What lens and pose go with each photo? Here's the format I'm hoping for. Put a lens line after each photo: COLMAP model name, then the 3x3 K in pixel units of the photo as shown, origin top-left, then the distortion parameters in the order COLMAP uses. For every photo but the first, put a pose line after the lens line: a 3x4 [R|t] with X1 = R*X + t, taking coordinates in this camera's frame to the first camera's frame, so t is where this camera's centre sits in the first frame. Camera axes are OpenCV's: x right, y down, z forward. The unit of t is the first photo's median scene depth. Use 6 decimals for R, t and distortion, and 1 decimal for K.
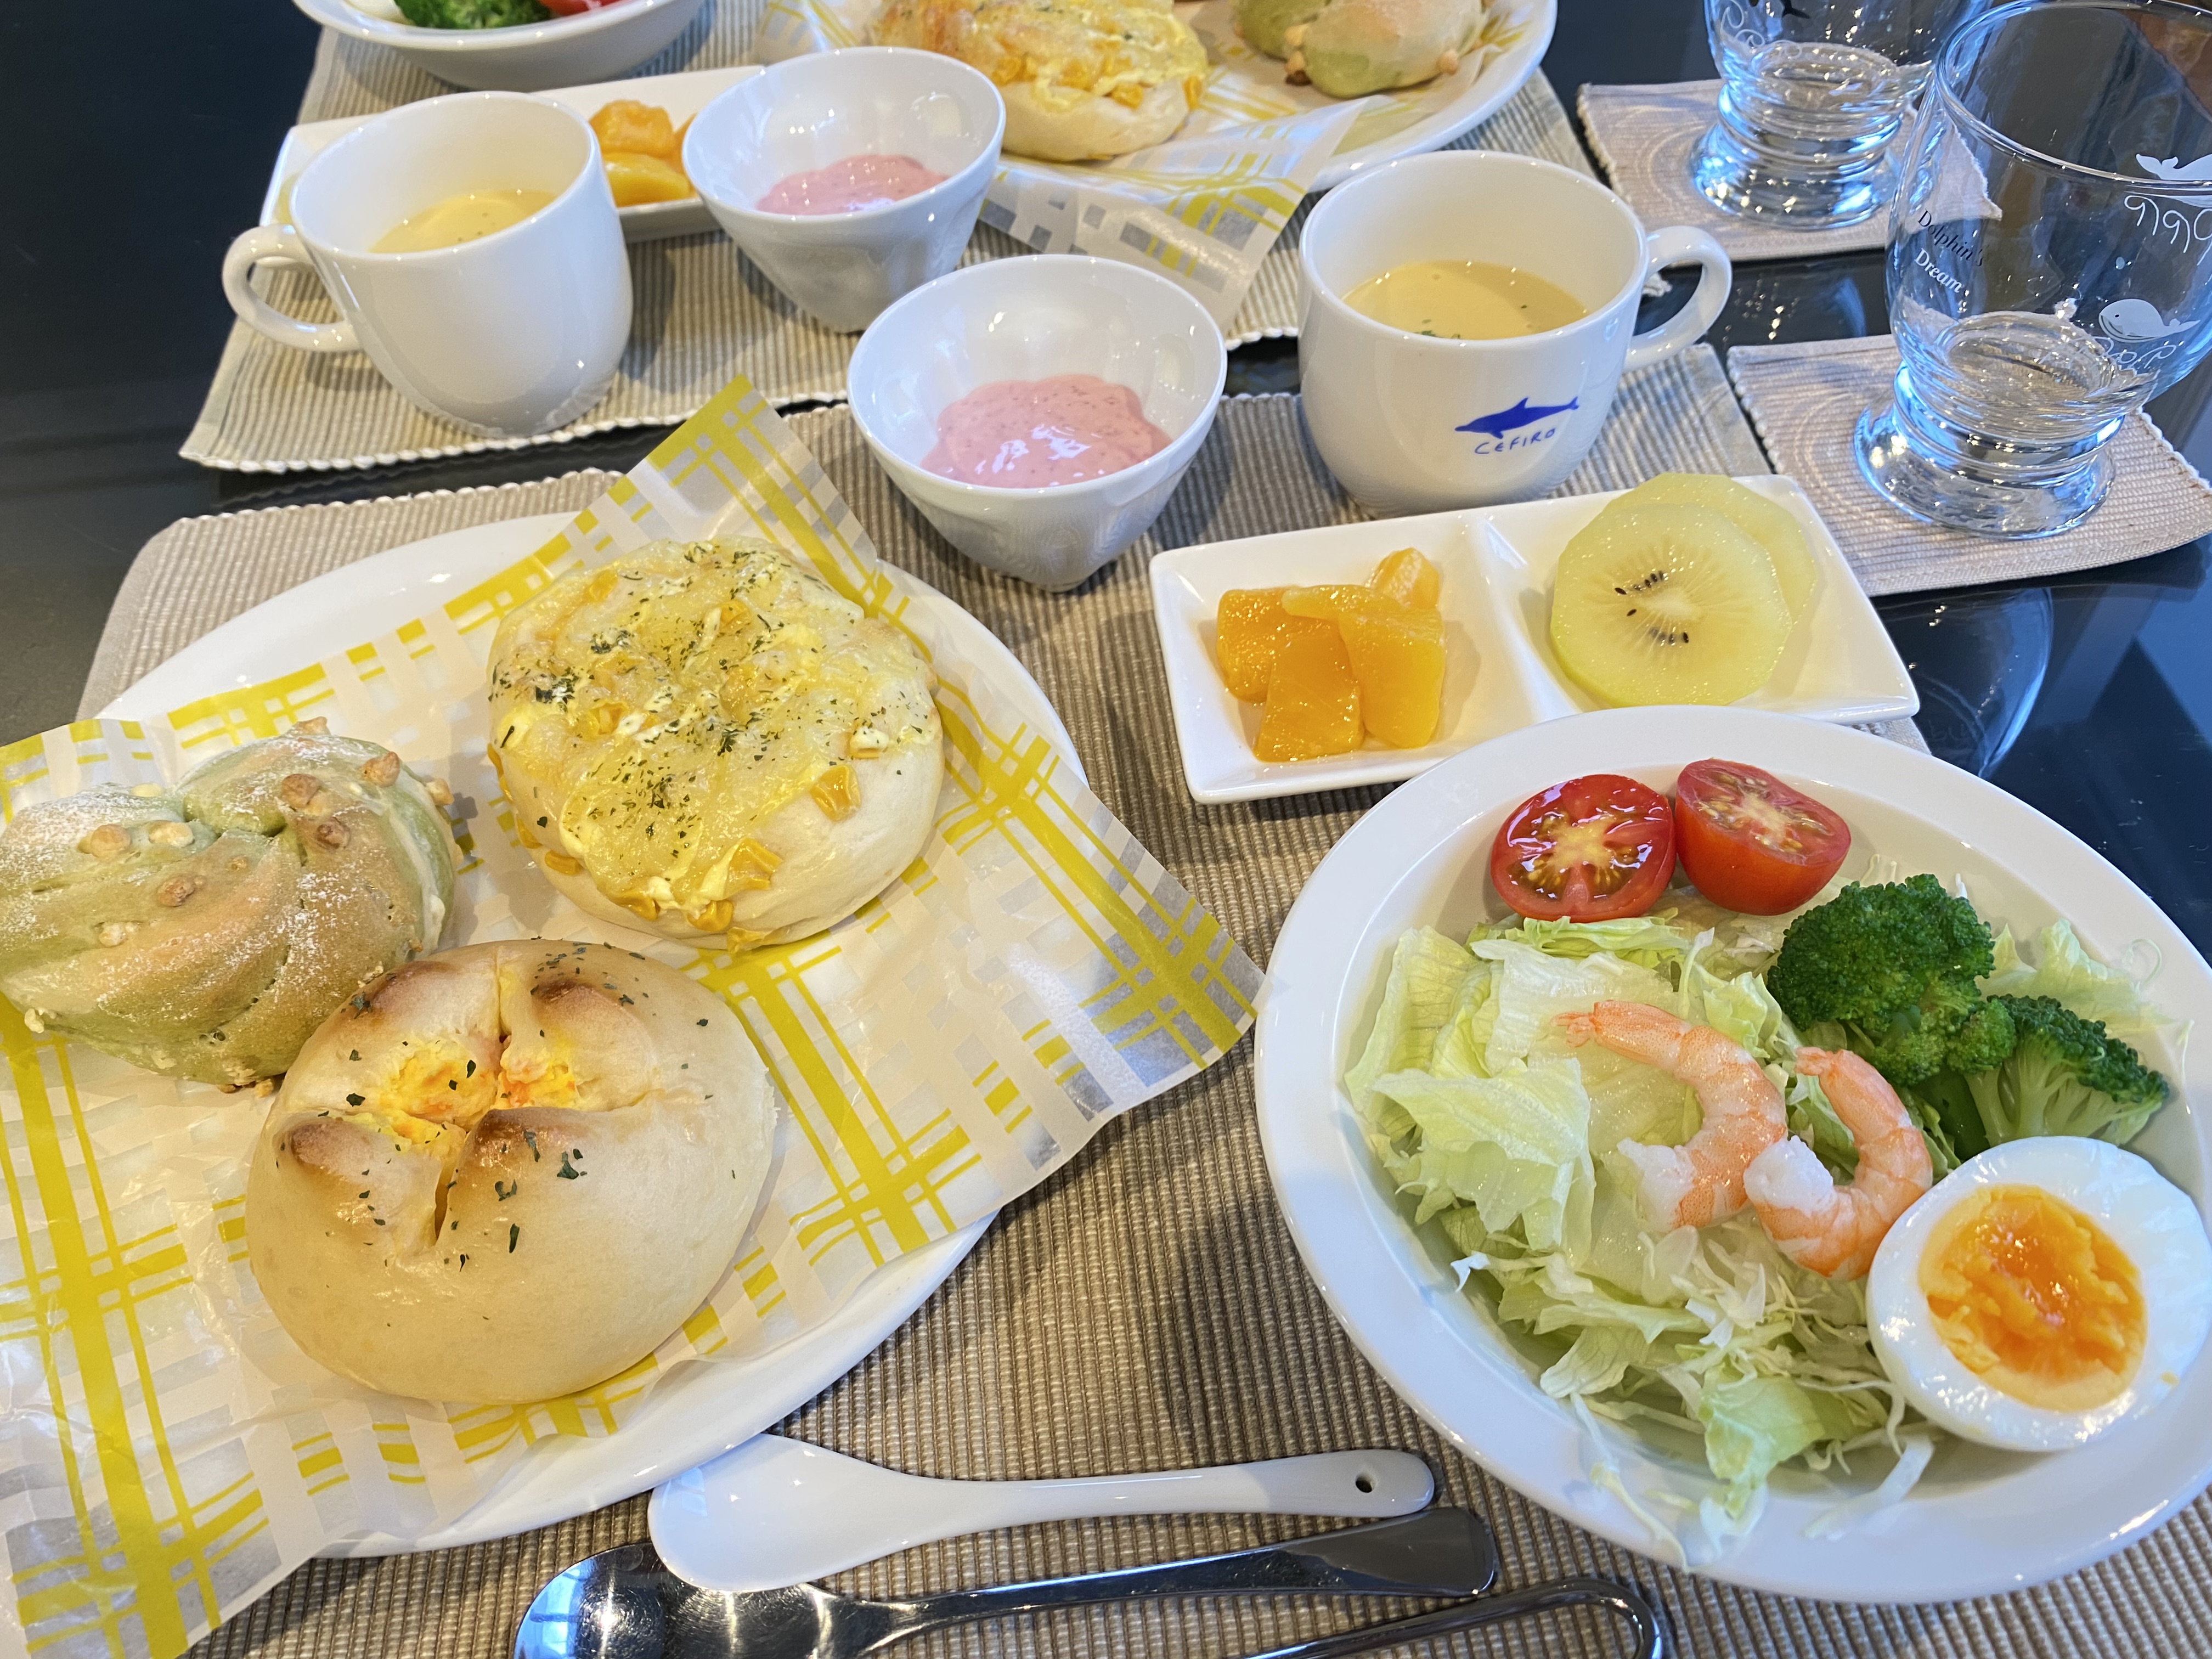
lens RADIAL K [[1726.0, 0, 1079.7], [0, 1726.0, 825.8], [0, 0, 1]] dist [-0.001086, -0.004430]
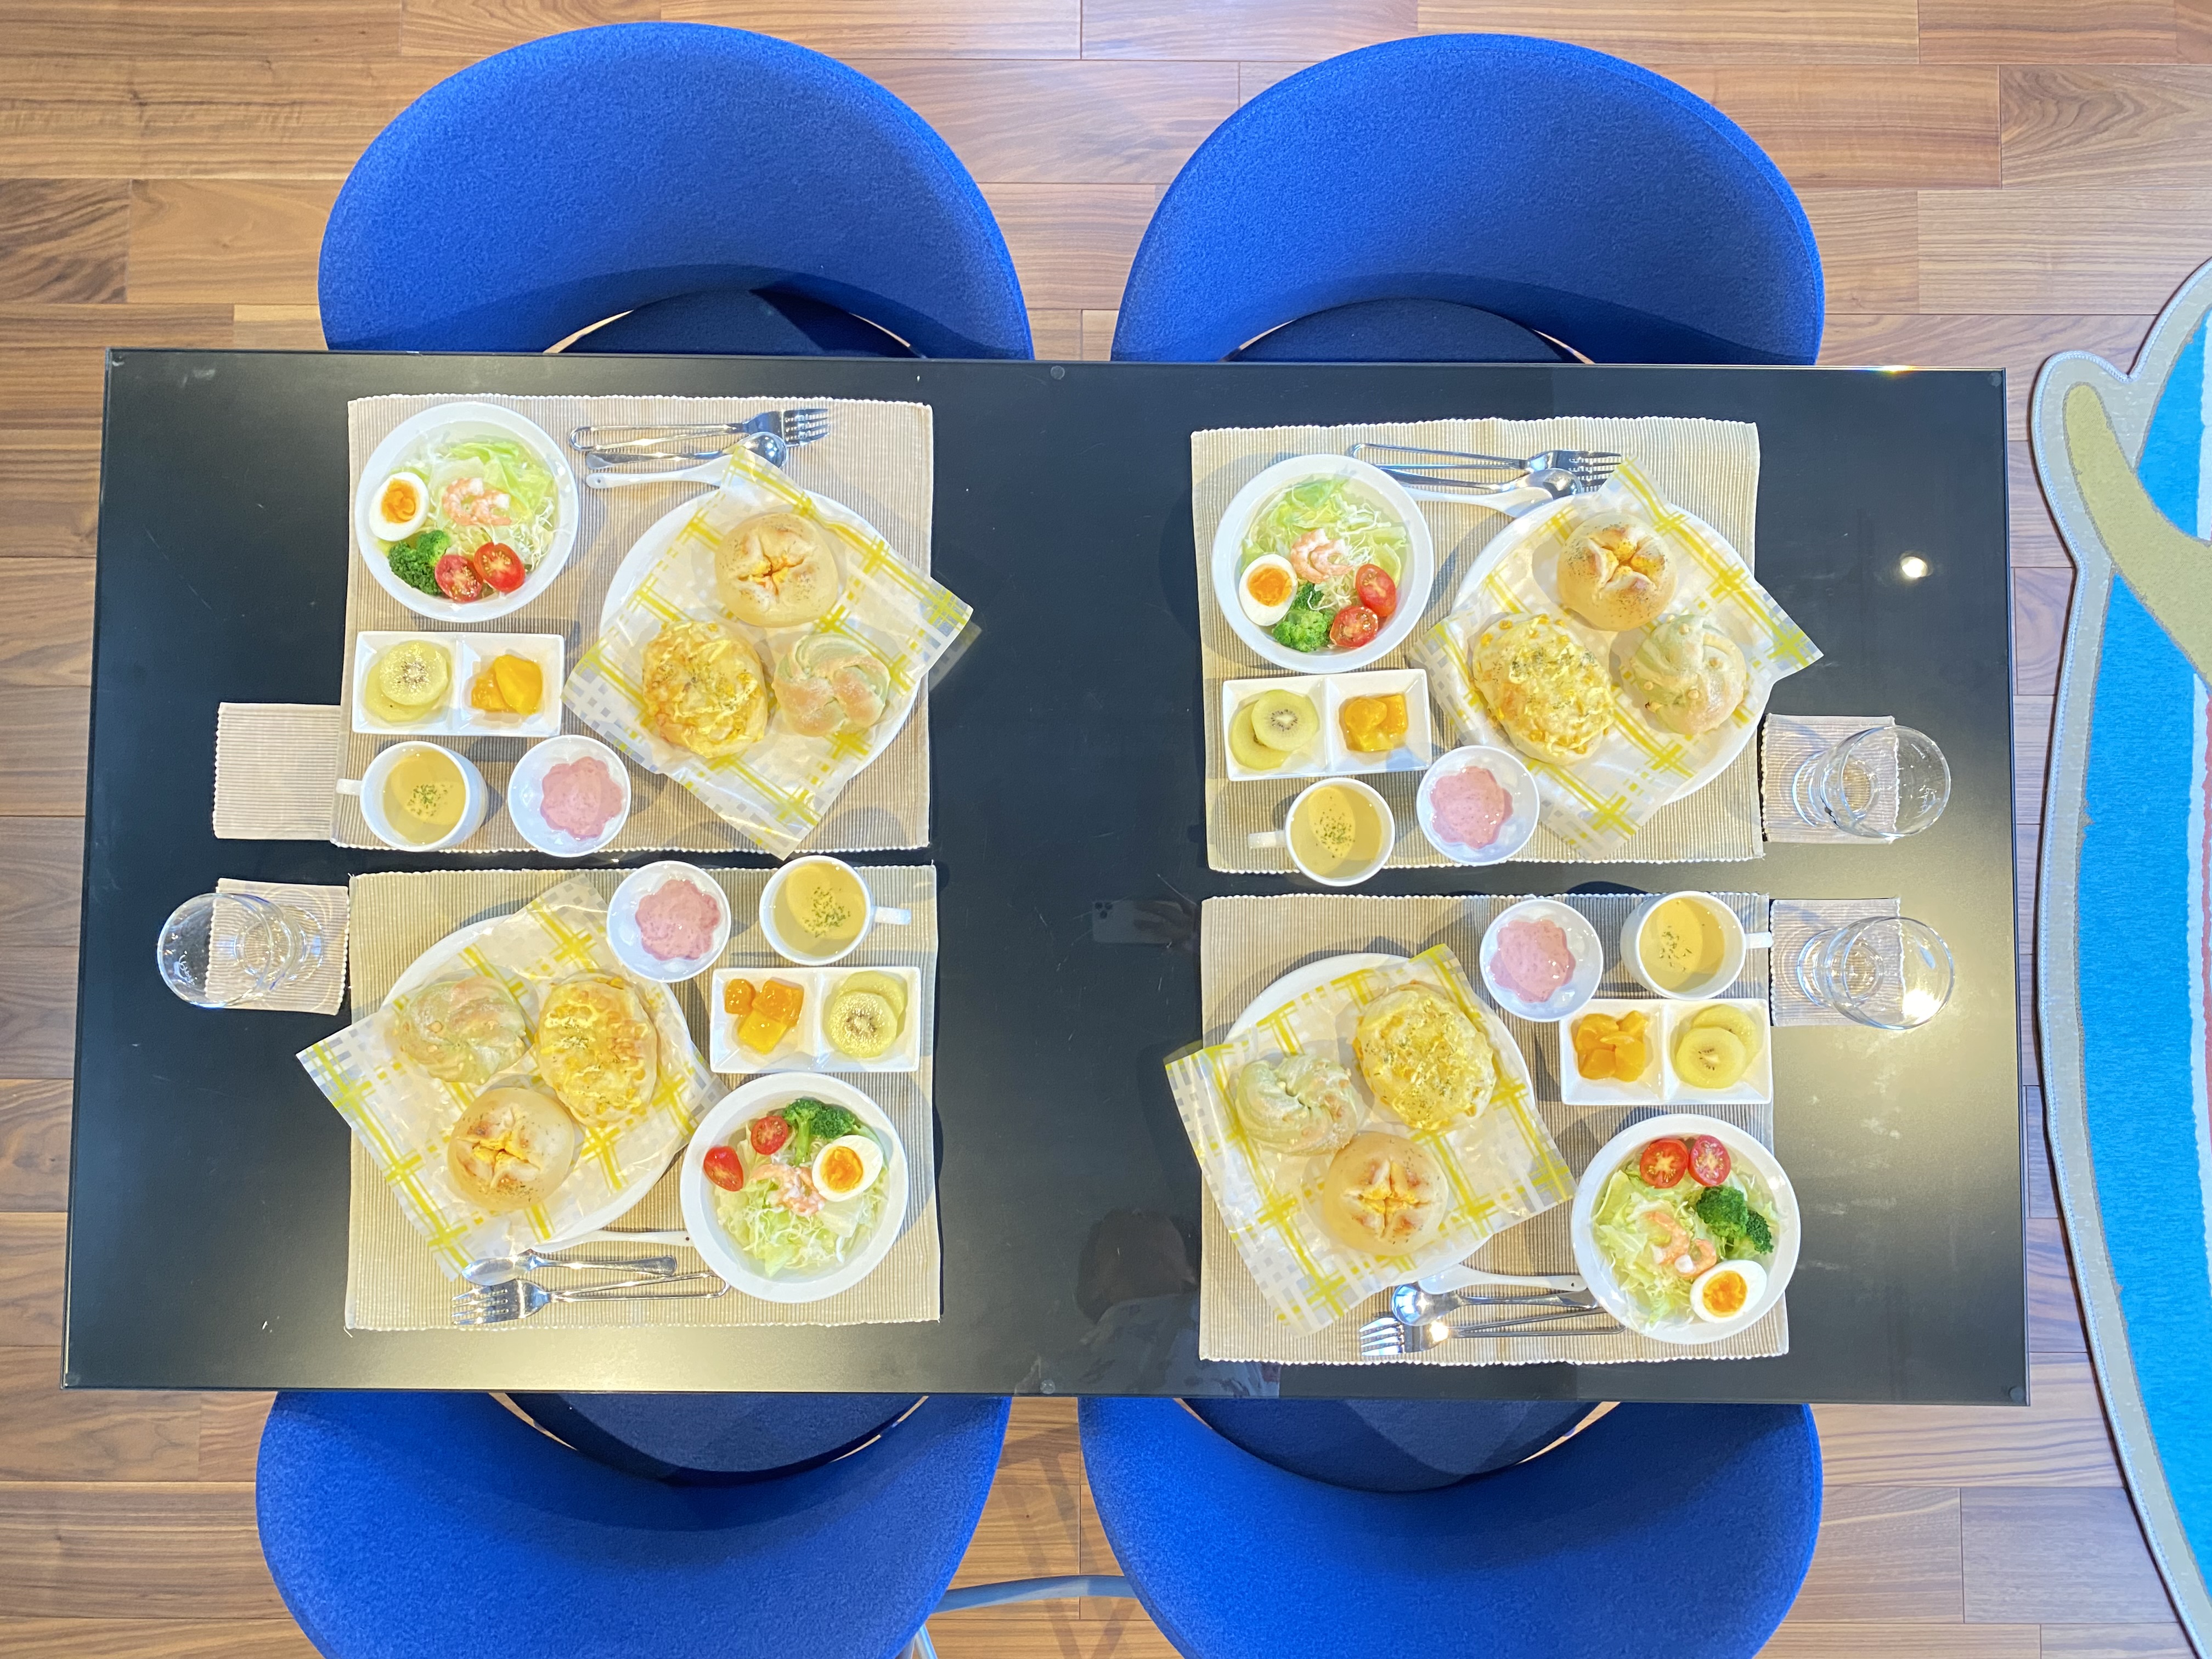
lens RADIAL K [[1667.5, 0, 1101.4], [0, 1667.5, 890.1], [0, 0, 1]] dist [0.000326, -0.009525]
pose [[0.995569, 0.089354, 0.029280, -1.020138], [-0.089576, 0.806587, 0.584289, -2.287931], [0.028592, -0.584323, 0.811018, -1.563963]]
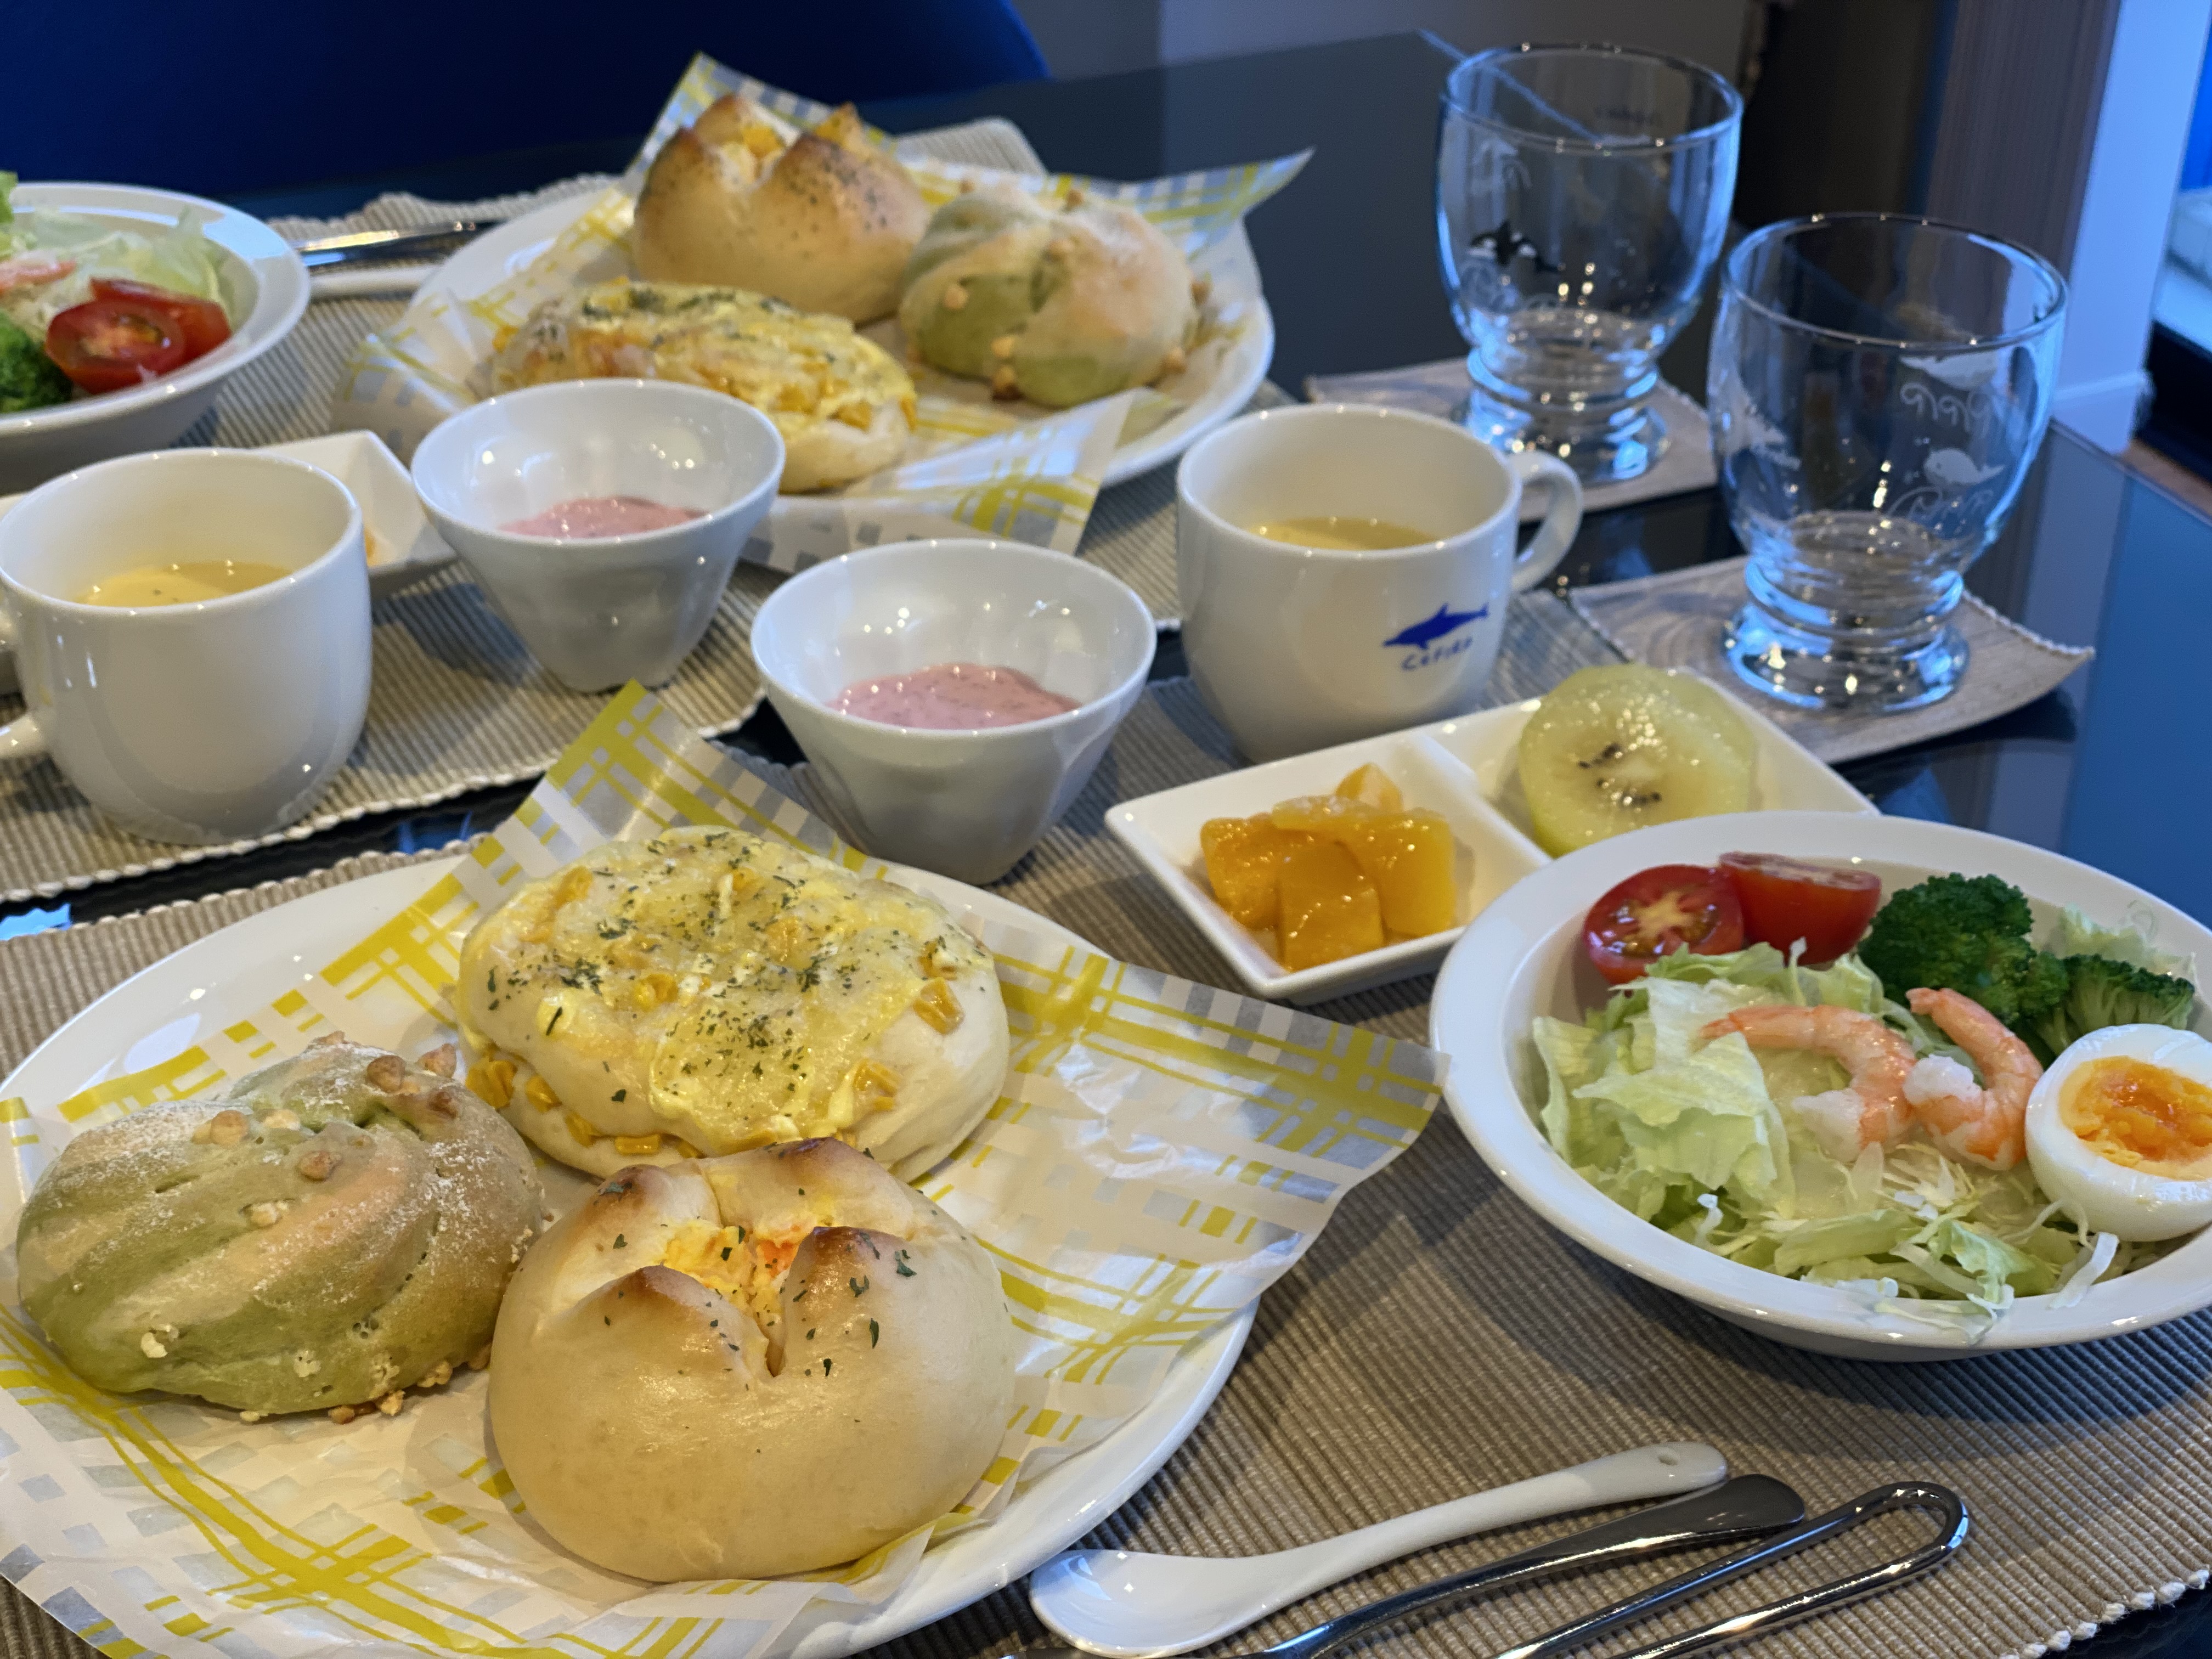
lens RADIAL K [[3339.4, 0, 1106.0], [0, 3339.4, 829.5], [0, 0, 1]] dist [-0.020726, 0.701907]
pose [[0.940848, -0.116963, 0.318000, -0.590567], [0.217014, 0.928780, -0.300455, 0.436760], [-0.260210, 0.351693, 0.899223, -0.682568]]
